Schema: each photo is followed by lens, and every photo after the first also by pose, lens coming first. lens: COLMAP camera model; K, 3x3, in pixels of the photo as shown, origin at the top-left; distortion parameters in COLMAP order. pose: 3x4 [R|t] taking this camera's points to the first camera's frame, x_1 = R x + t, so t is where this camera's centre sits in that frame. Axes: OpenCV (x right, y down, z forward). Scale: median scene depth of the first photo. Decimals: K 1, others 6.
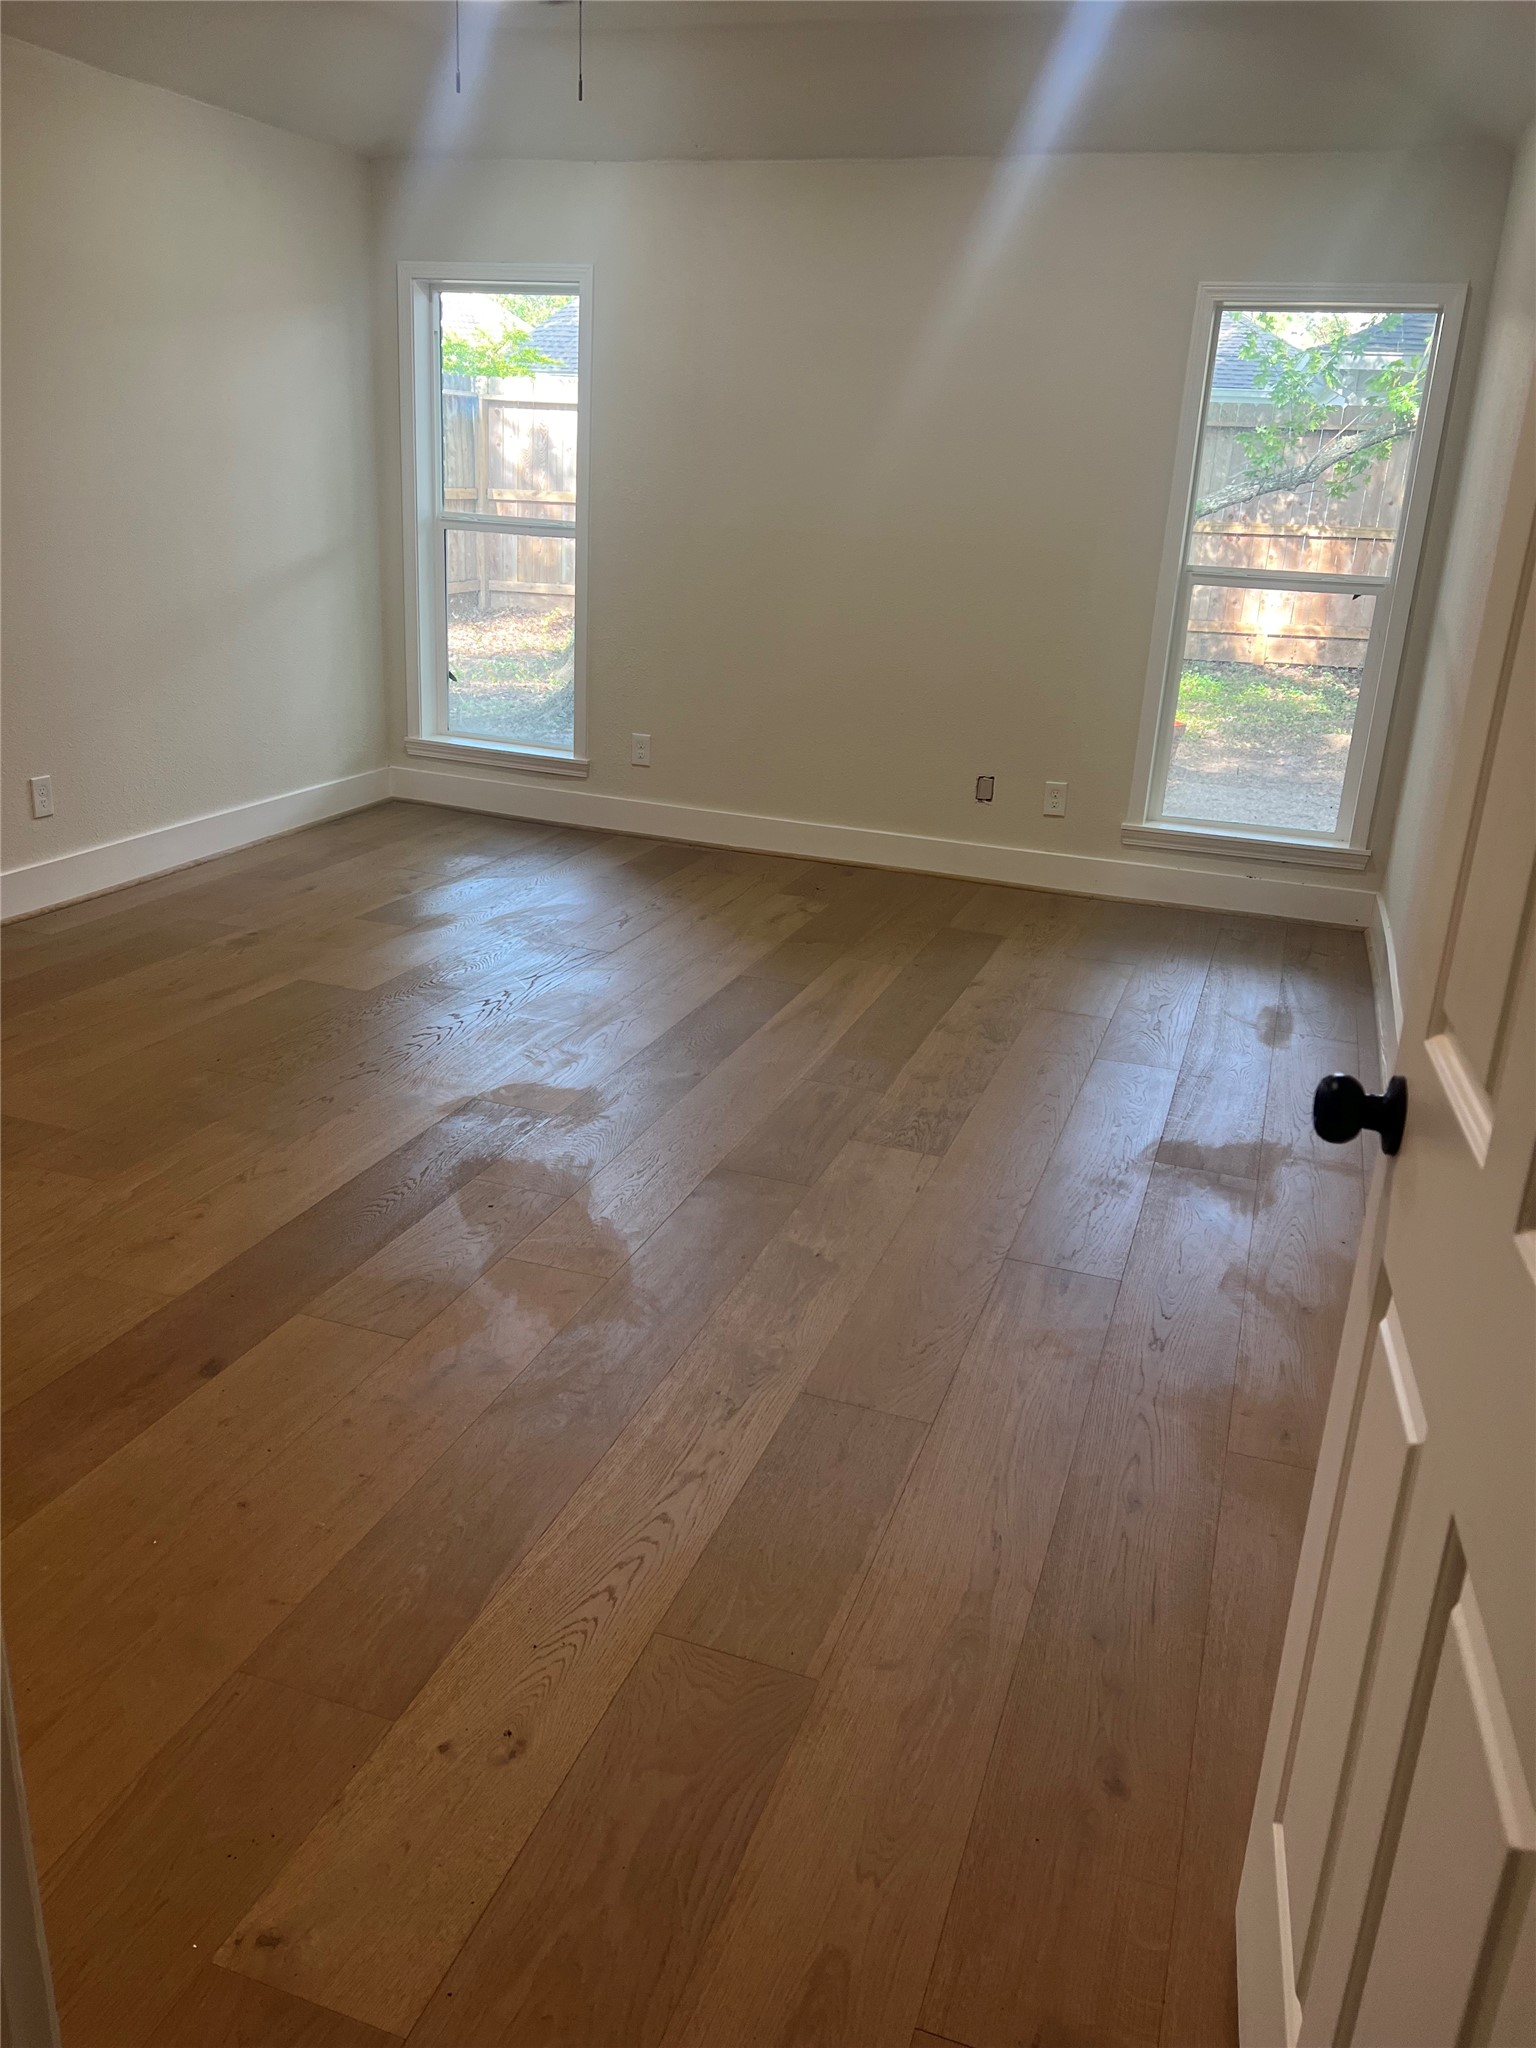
lens RADIAL K [[1531.1, 0, 756.6], [0, 1531.1, 1016.2], [0, 0, 1]] dist [0.097681, -0.159806]
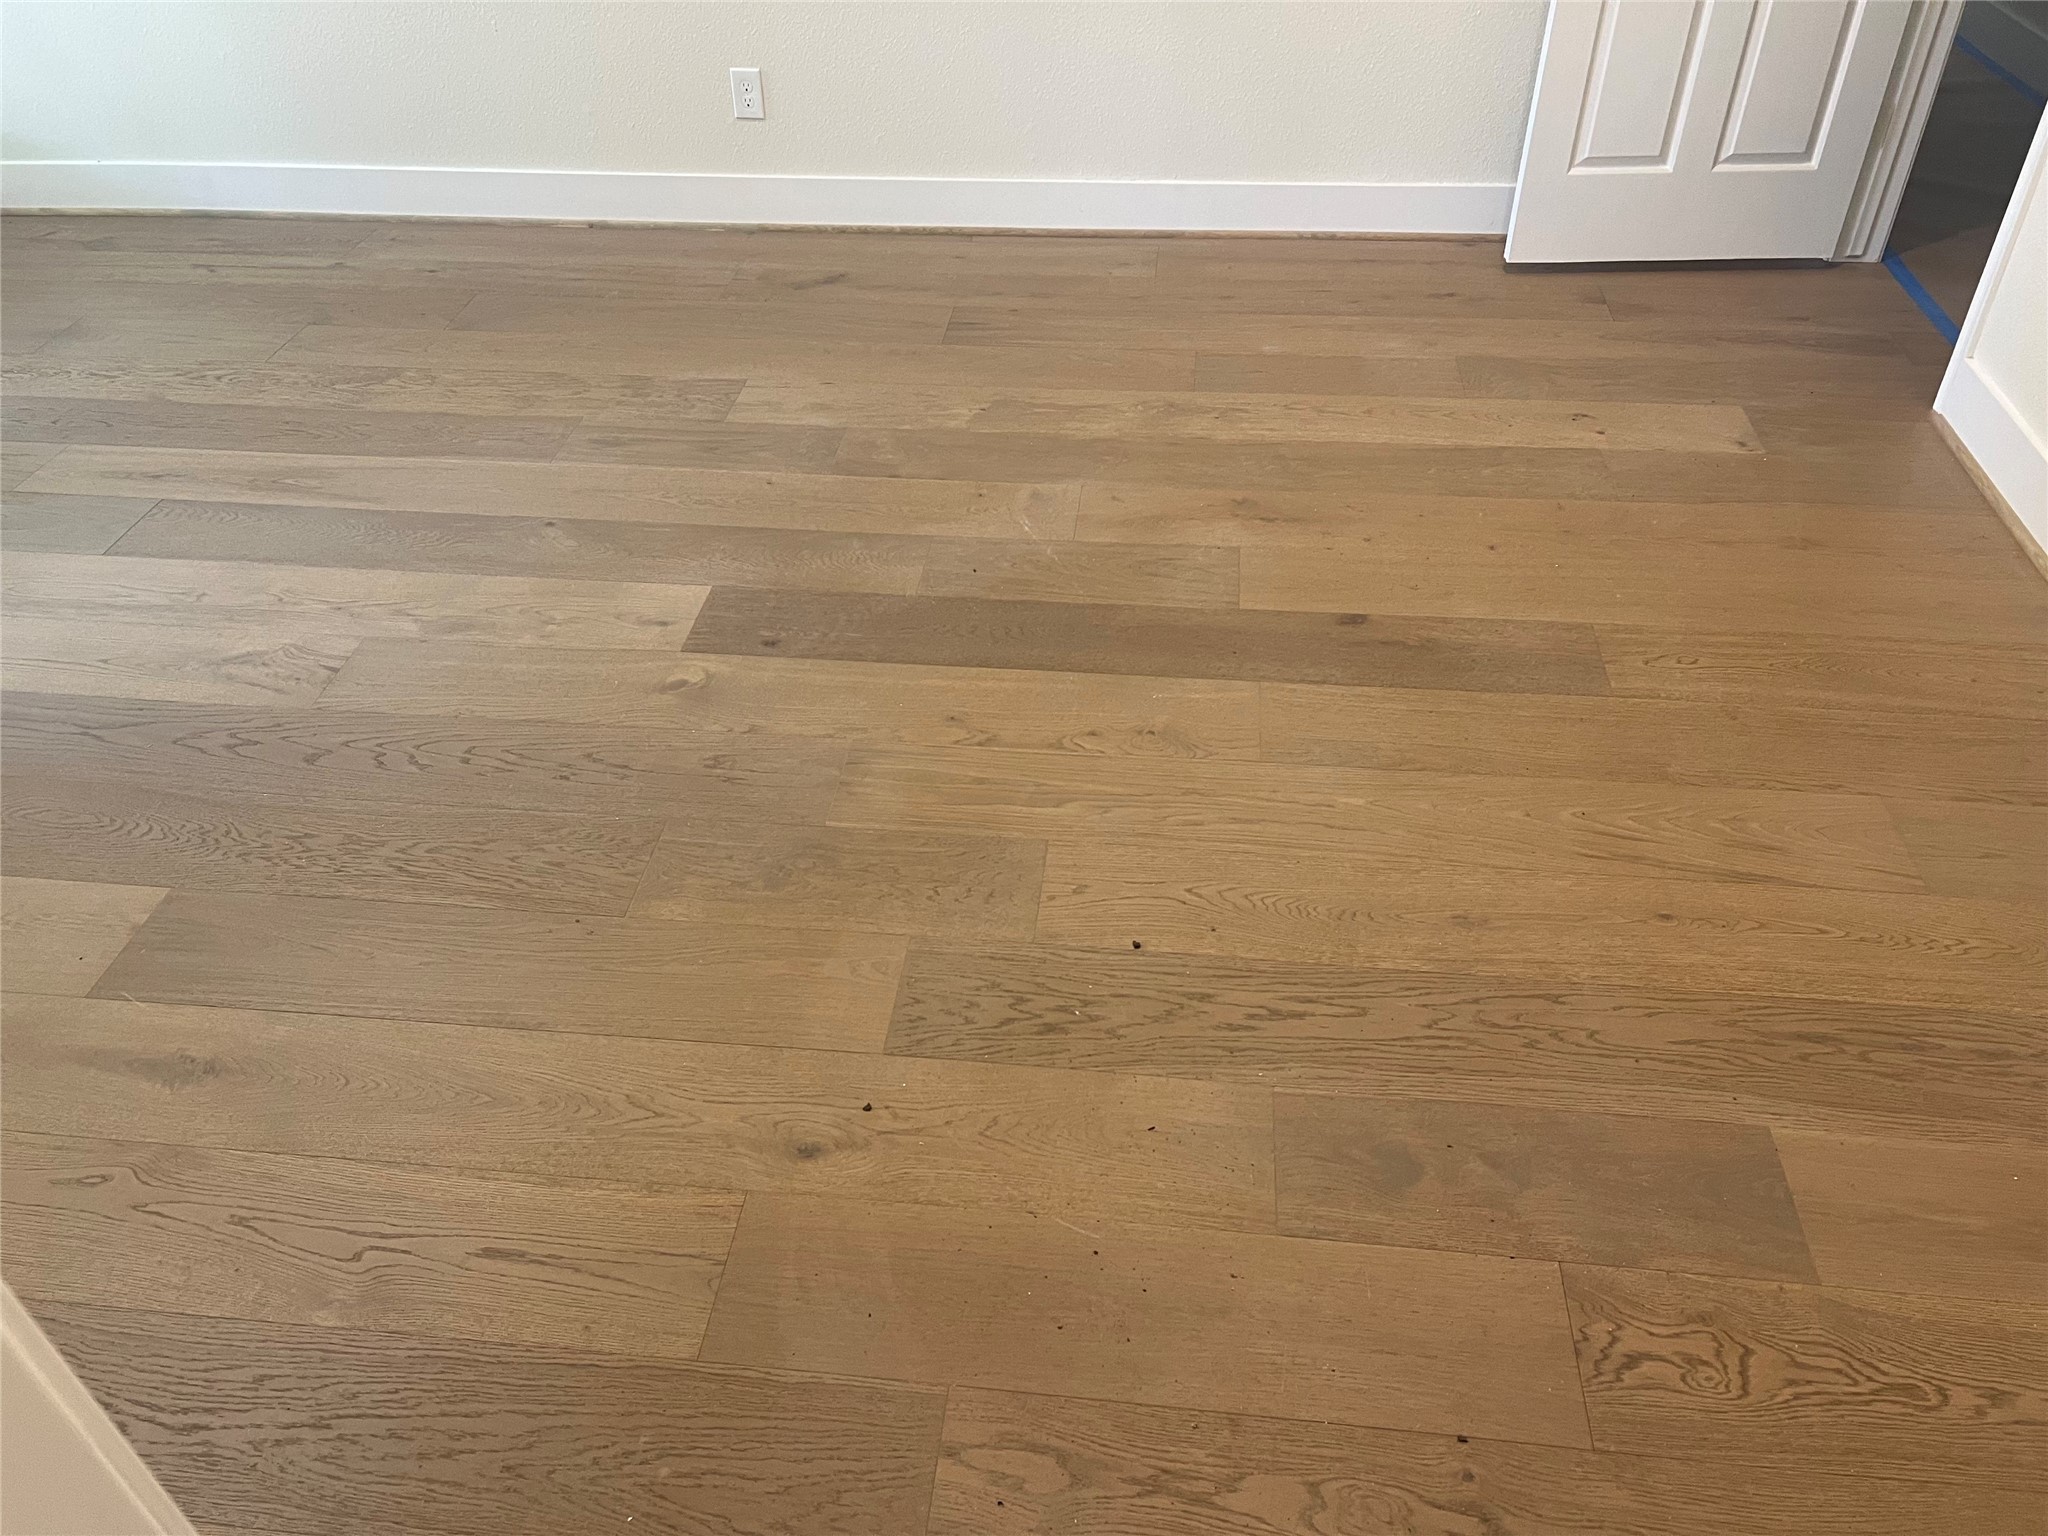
lens RADIAL K [[1531.1, 0, 1024.0], [0, 1531.1, 768.0], [0, 0, 1]] dist [0.097681, -0.159806]
pose [[-0.229522, -0.646514, 0.727557, -0.949881], [0.321232, 0.655308, 0.683653, -0.434732], [-0.918765, 0.390628, 0.057274, 0.968518]]
